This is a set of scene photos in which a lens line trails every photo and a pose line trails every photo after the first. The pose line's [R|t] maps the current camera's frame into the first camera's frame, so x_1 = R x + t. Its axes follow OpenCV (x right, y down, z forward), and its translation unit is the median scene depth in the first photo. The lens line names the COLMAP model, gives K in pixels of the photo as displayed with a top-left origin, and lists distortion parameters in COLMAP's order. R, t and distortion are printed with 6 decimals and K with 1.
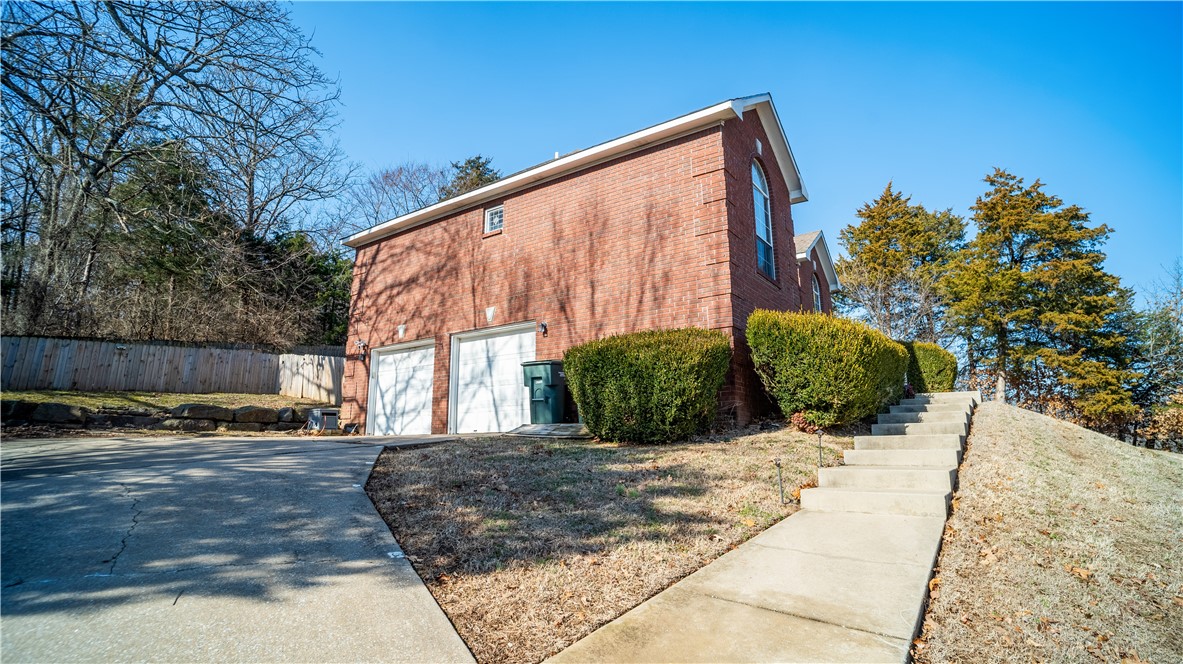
lens RADIAL K [[594.7, 0, 593.8], [0, 594.7, 319.2], [0, 0, 1]] dist [-0.059805, 0.043960]
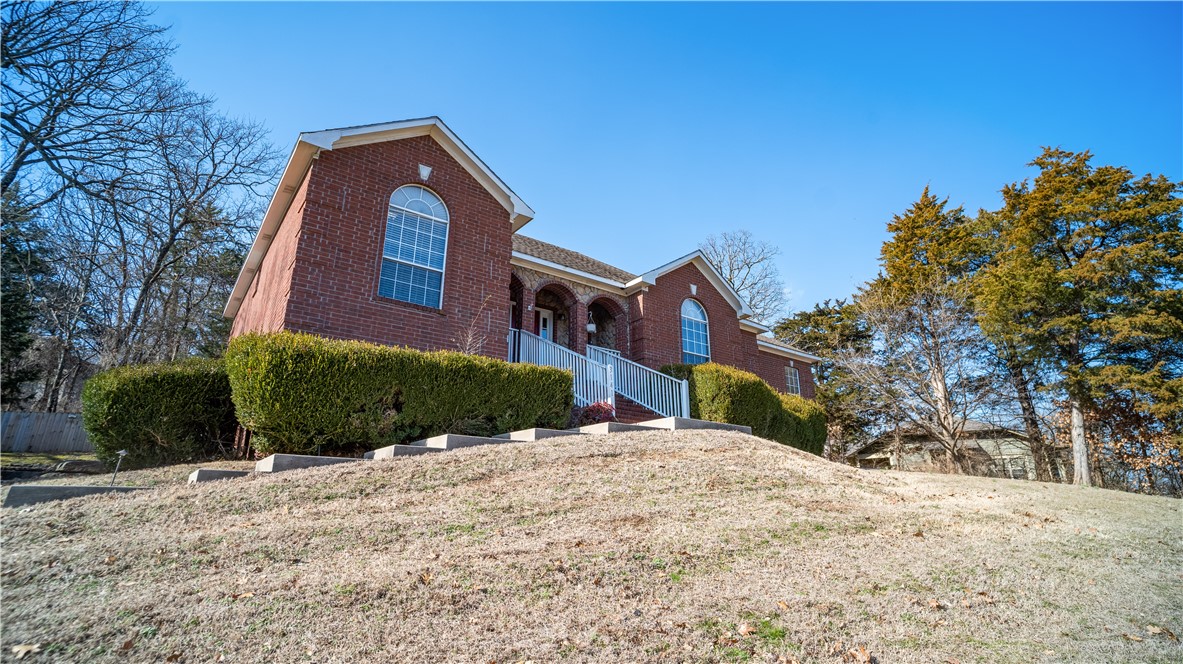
lens RADIAL K [[594.7, 0, 593.8], [0, 594.7, 319.2], [0, 0, 1]] dist [-0.059805, 0.043960]
pose [[0.950250, -0.097534, -0.295825, 0.702003], [0.065157, 0.990942, -0.117421, 0.067708], [0.304598, 0.092304, 0.947998, 0.154877]]
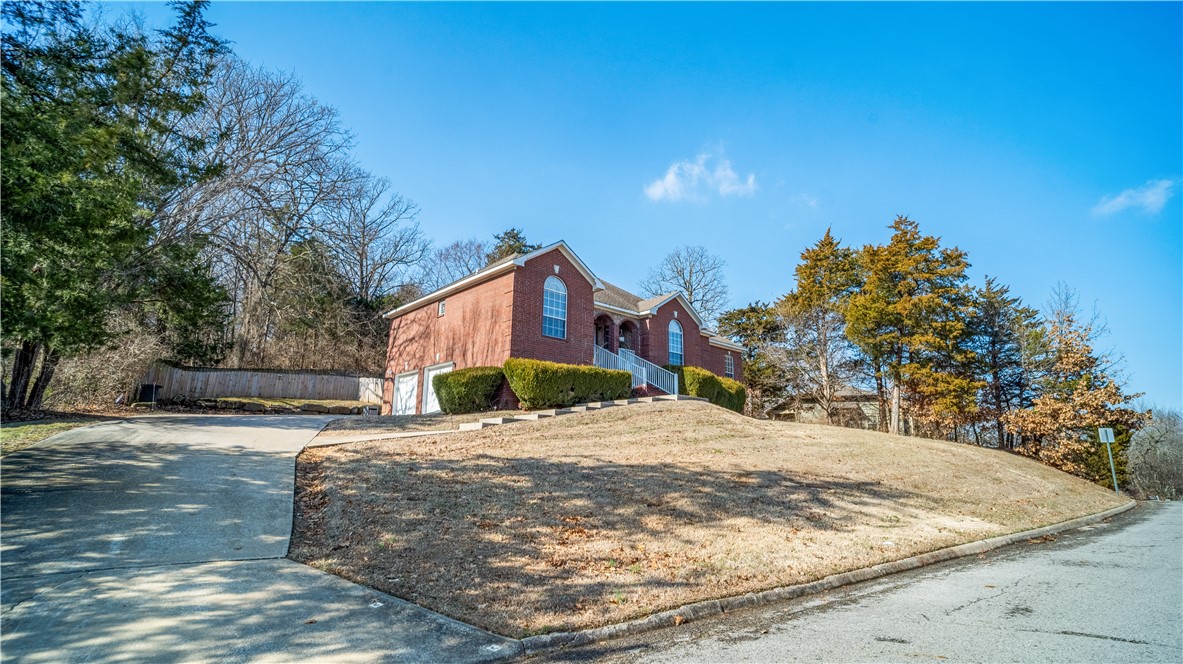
lens RADIAL K [[594.7, 0, 593.8], [0, 594.7, 319.2], [0, 0, 1]] dist [-0.059805, 0.043960]
pose [[0.976852, -0.035311, -0.210981, 0.700522], [0.030073, 0.999156, -0.027985, -0.060361], [0.211791, 0.020992, 0.977089, -0.770204]]
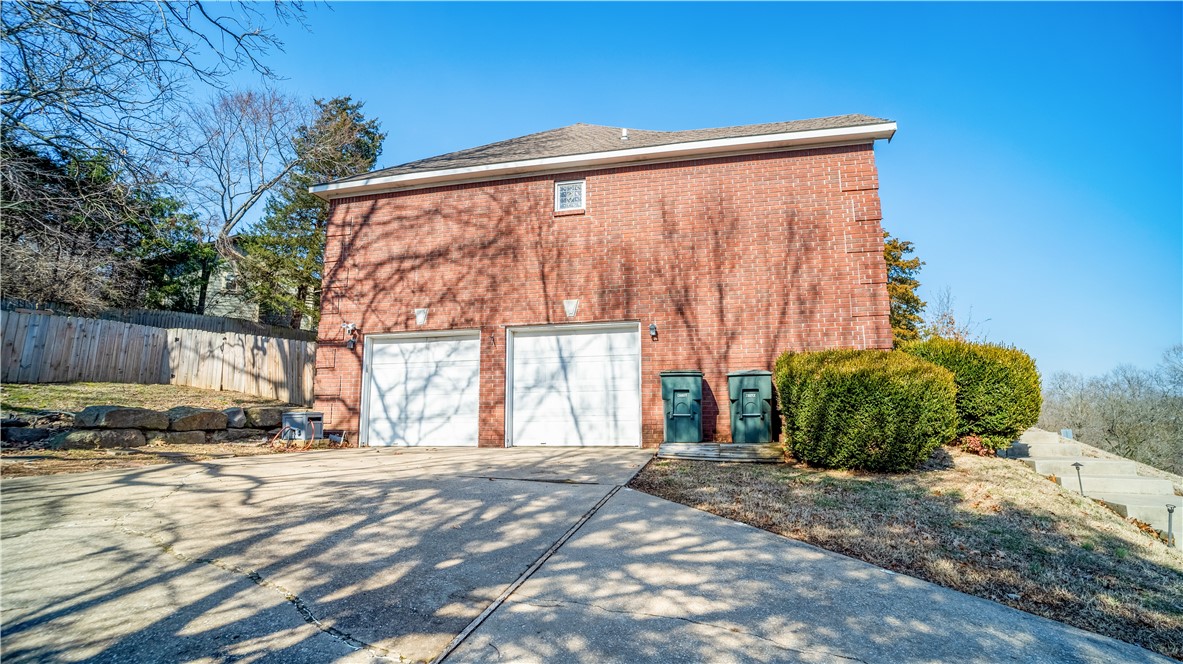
lens RADIAL K [[594.7, 0, 593.8], [0, 594.7, 319.2], [0, 0, 1]] dist [-0.059805, 0.043960]
pose [[0.924184, 0.064594, 0.376447, -0.436390], [-0.079685, 0.996516, 0.024637, -0.014734], [-0.373544, -0.052766, 0.926111, 0.183104]]
